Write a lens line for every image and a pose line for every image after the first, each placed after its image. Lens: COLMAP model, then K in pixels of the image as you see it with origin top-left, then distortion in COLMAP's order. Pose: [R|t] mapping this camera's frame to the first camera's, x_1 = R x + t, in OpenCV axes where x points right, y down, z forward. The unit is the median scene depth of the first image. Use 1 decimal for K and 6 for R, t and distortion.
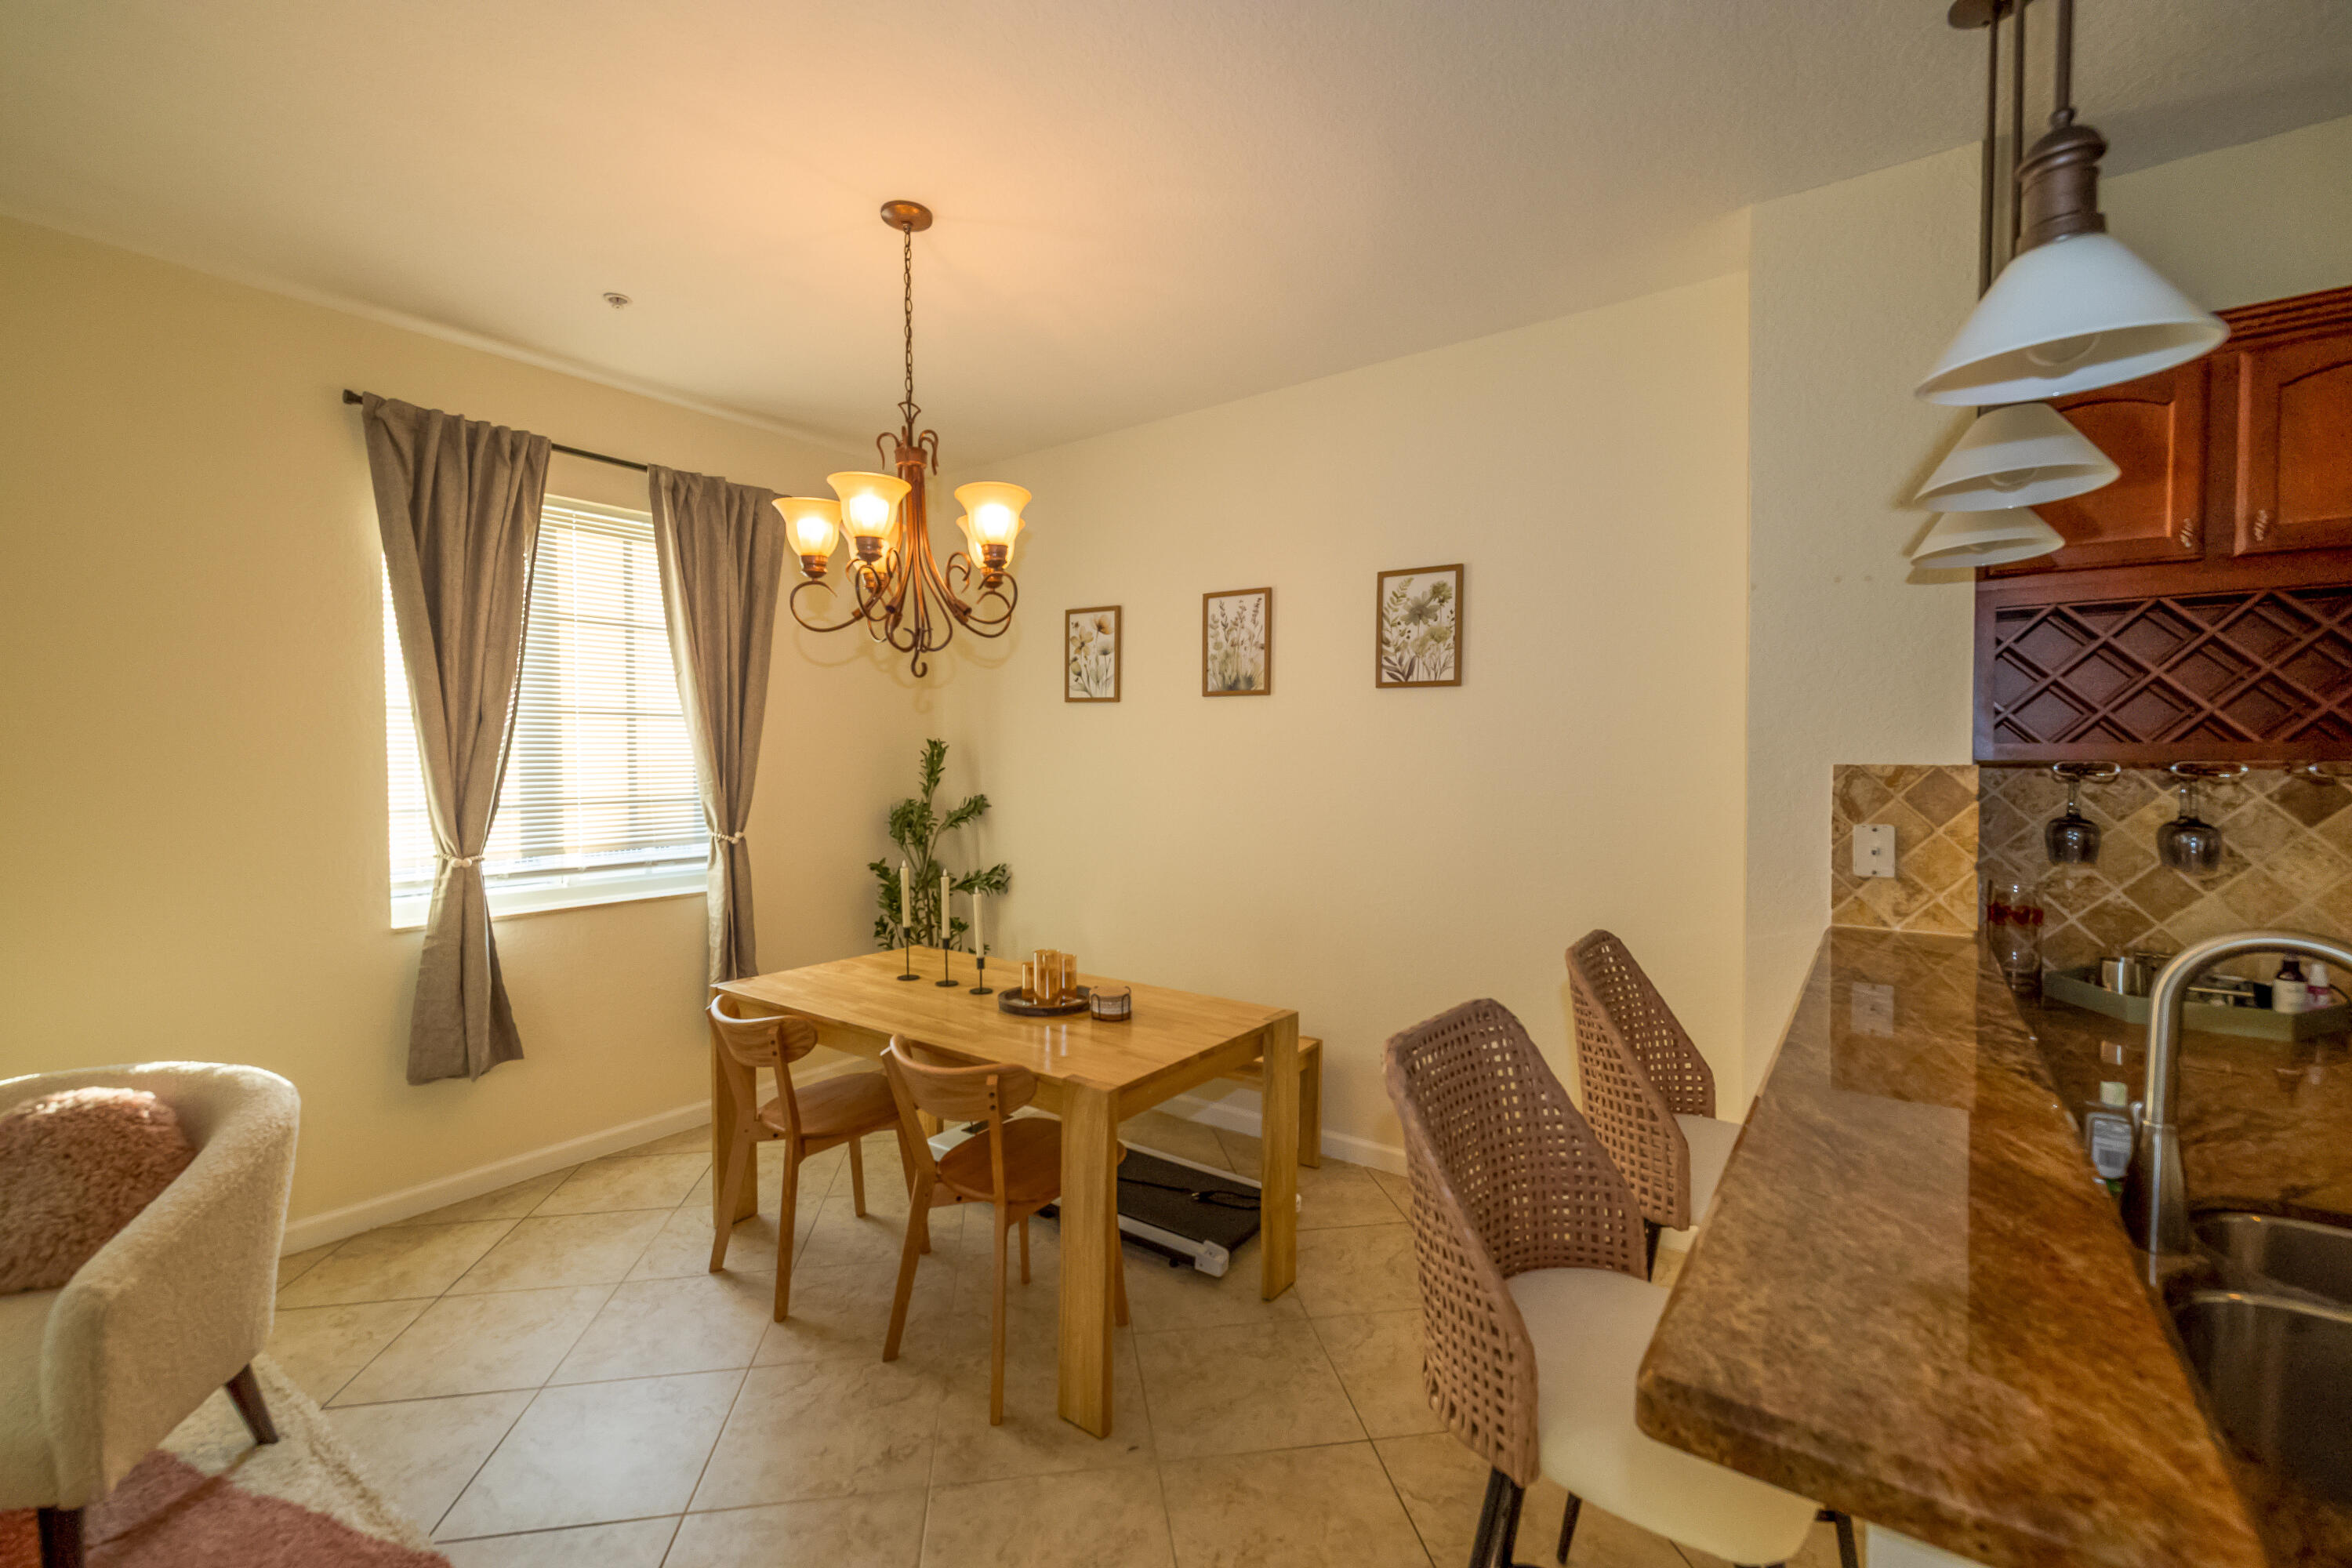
lens RADIAL K [[986.7, 0, 1170.5], [0, 986.7, 779.6], [0, 0, 1]] dist [0.003315, 0.000204]
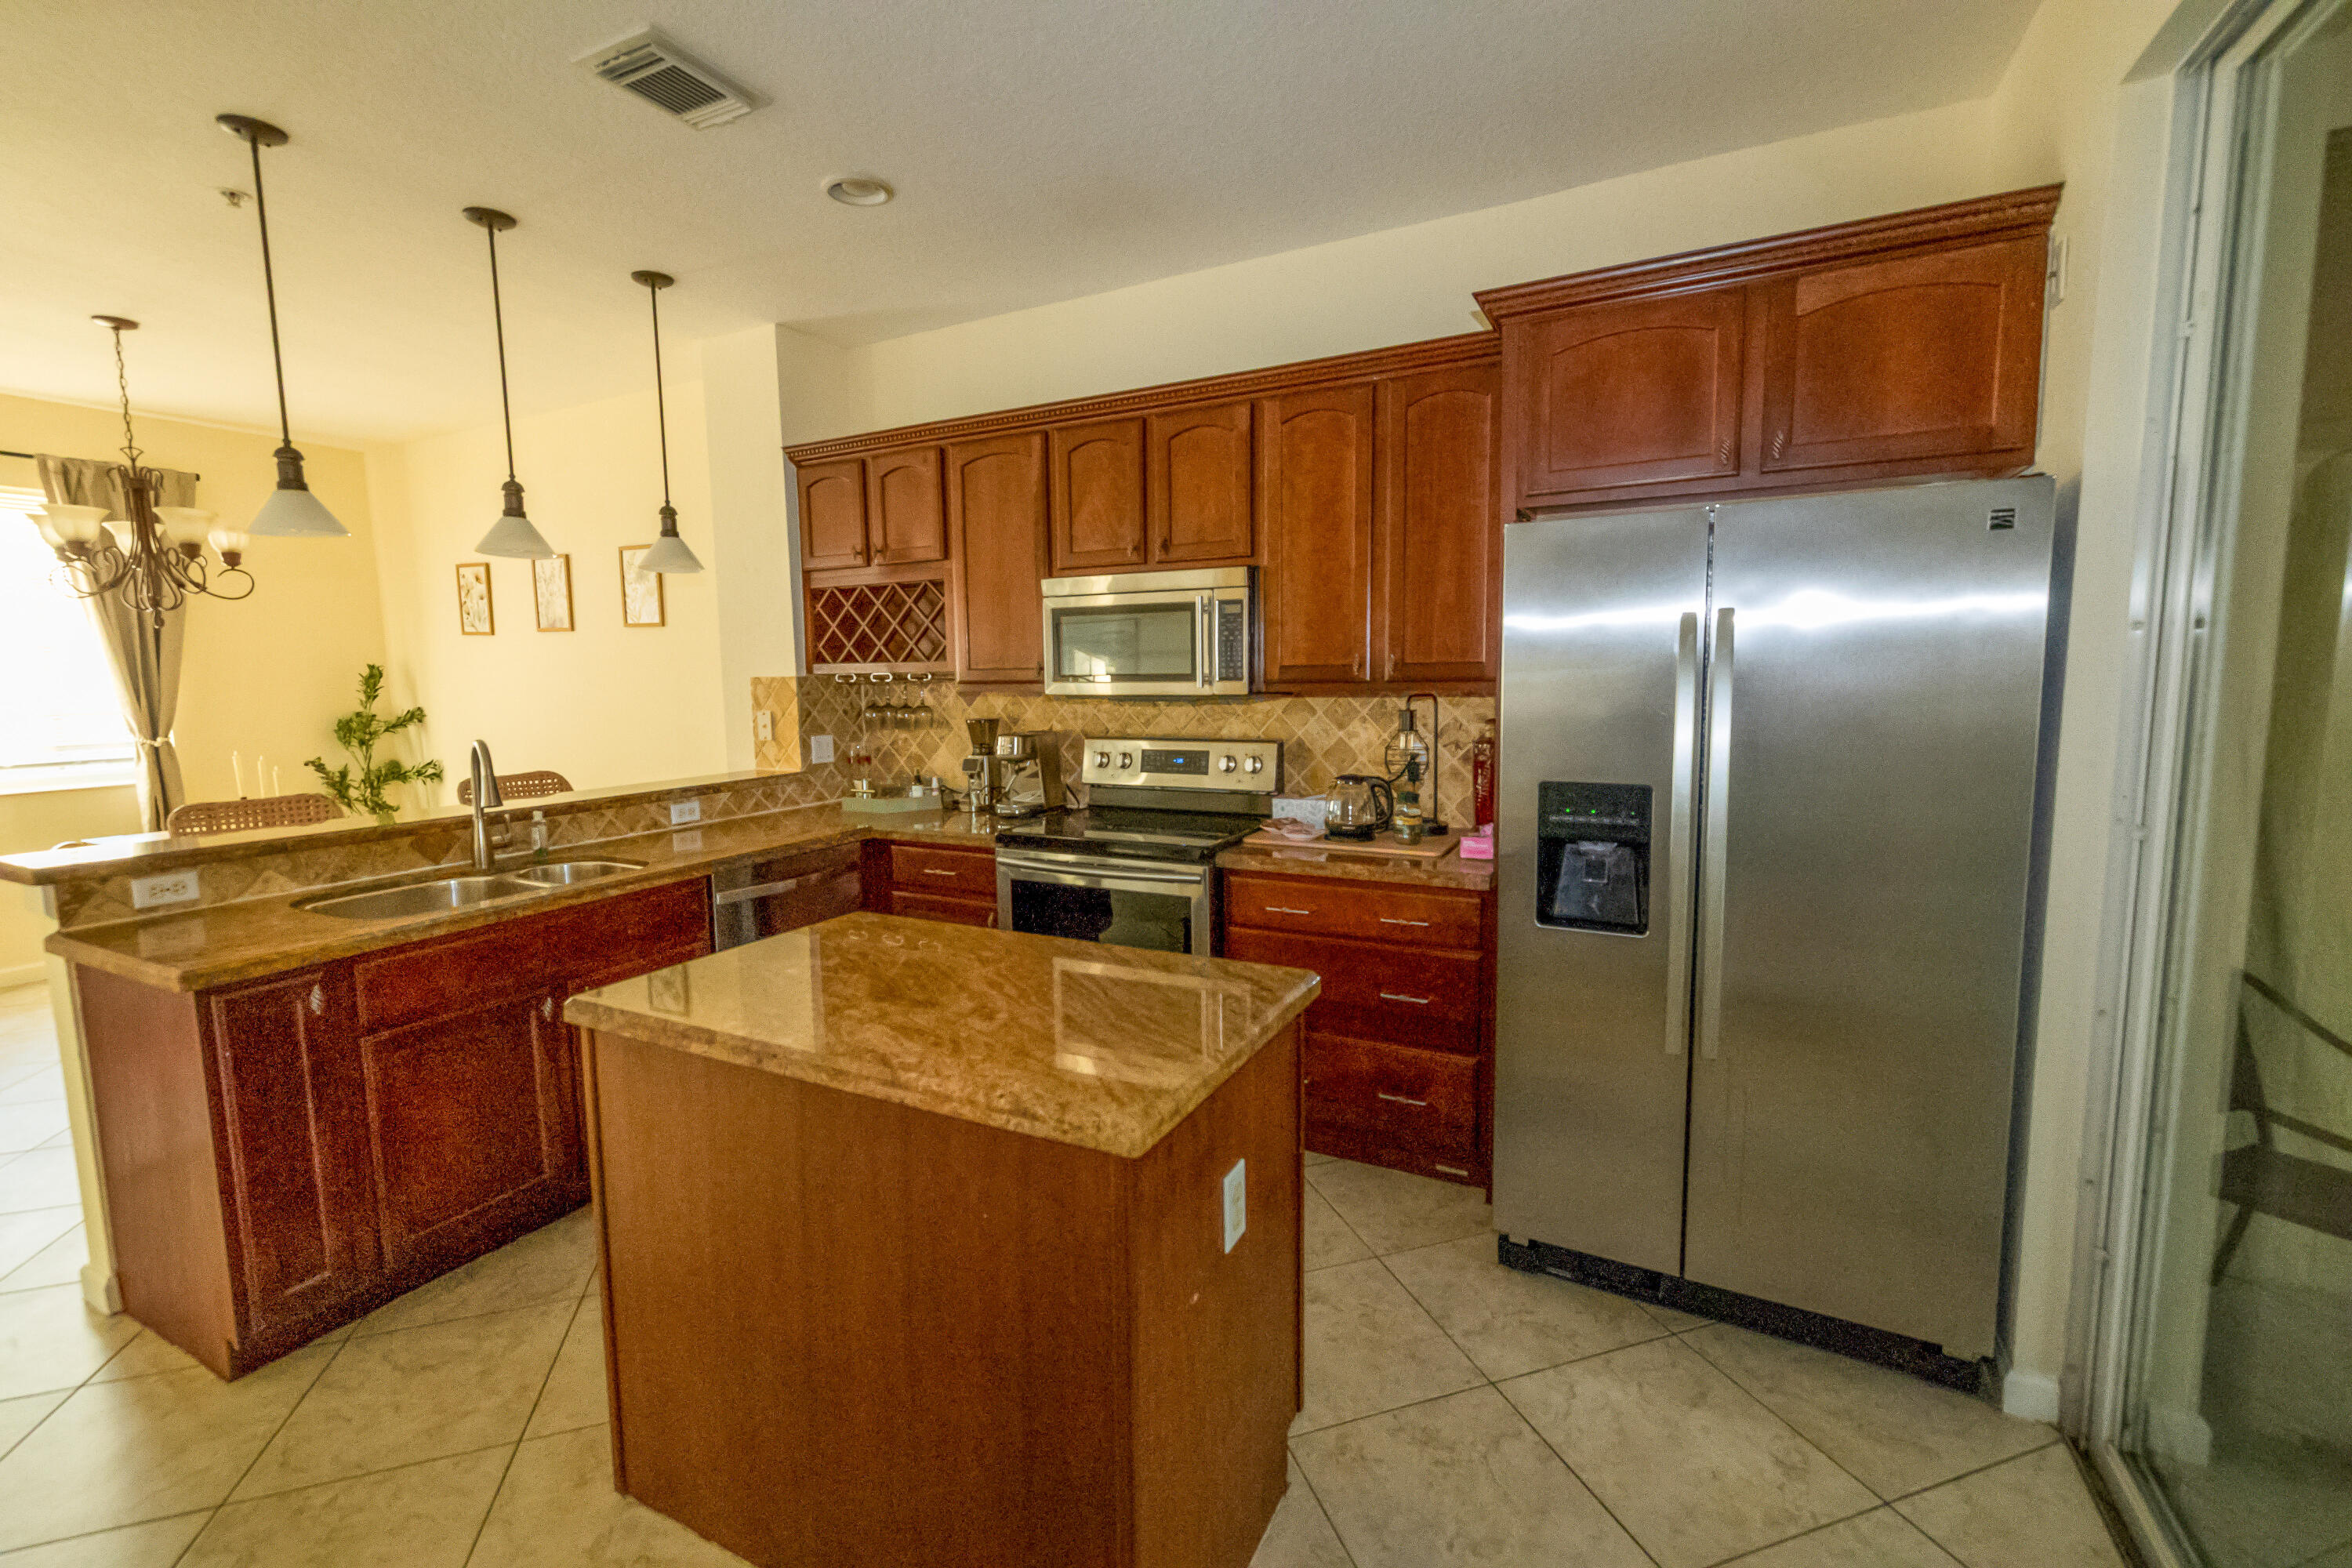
lens RADIAL K [[986.7, 0, 1160.5], [0, 986.7, 772.0], [0, 0, 1]] dist [0.003315, 0.000204]
pose [[0.987029, -0.028848, 0.157930, 0.799692], [0.016245, 0.996621, 0.080518, 0.016635], [-0.159720, -0.076908, 0.984162, -0.613289]]
